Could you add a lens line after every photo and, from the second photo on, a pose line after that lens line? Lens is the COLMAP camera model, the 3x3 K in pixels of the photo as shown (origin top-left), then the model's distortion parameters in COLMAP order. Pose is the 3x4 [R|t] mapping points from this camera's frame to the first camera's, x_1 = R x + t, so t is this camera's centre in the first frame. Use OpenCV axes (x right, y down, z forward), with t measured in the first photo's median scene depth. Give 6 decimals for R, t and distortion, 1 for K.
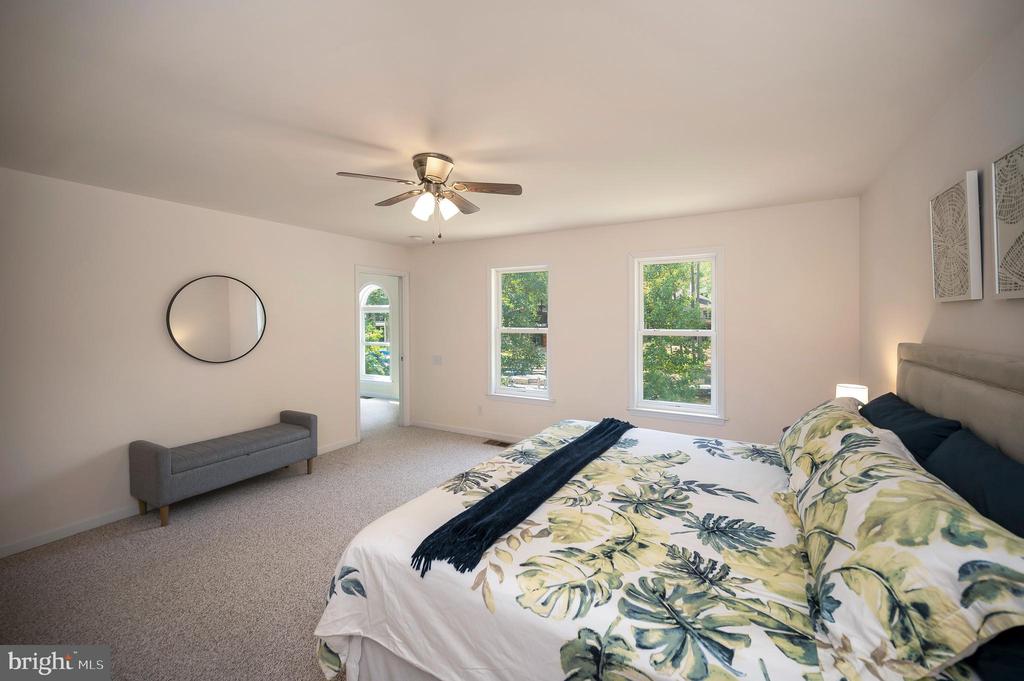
lens RADIAL K [[421.1, 0, 515.6], [0, 421.1, 310.1], [0, 0, 1]] dist [-0.011294, -0.000393]
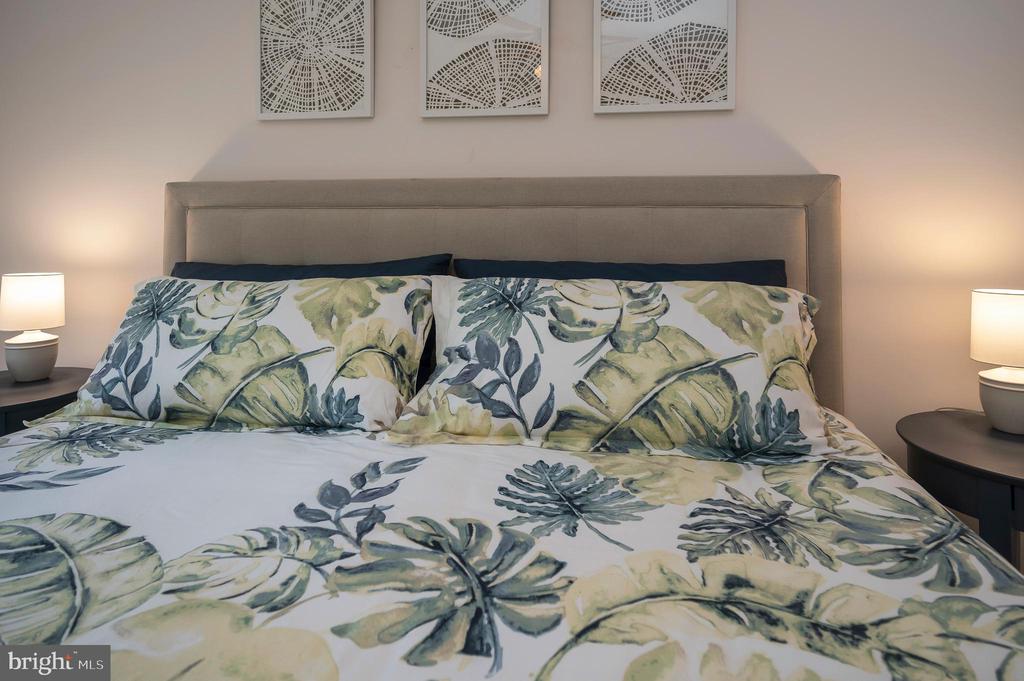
lens RADIAL K [[636.1, 0, 522.7], [0, 636.1, 220.8], [0, 0, 1]] dist [0.002977, 0.000092]
pose [[-0.346066, 0.020619, 0.937984, -0.177154], [-0.016894, 0.999459, -0.028204, 0.247087], [-0.938058, -0.025607, -0.345530, 1.364624]]
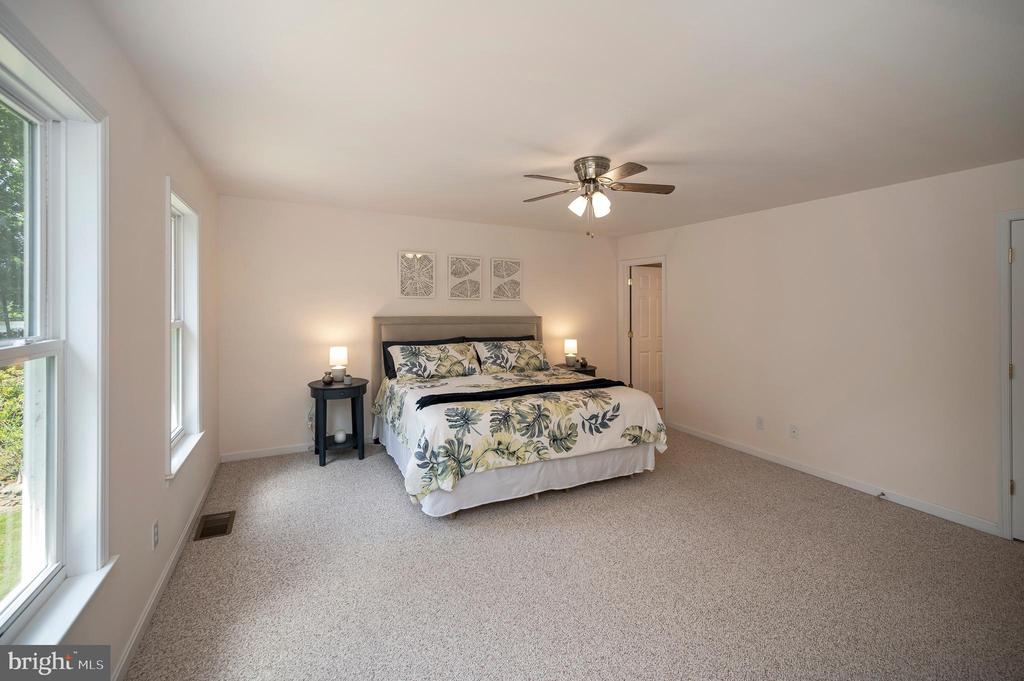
lens RADIAL K [[421.1, 0, 515.6], [0, 421.1, 310.1], [0, 0, 1]] dist [-0.011294, -0.000393]
pose [[-0.838654, -0.006519, 0.544625, -1.145595], [-0.013599, 0.999867, -0.008973, 0.086213], [-0.544495, -0.014931, -0.838631, 3.790550]]
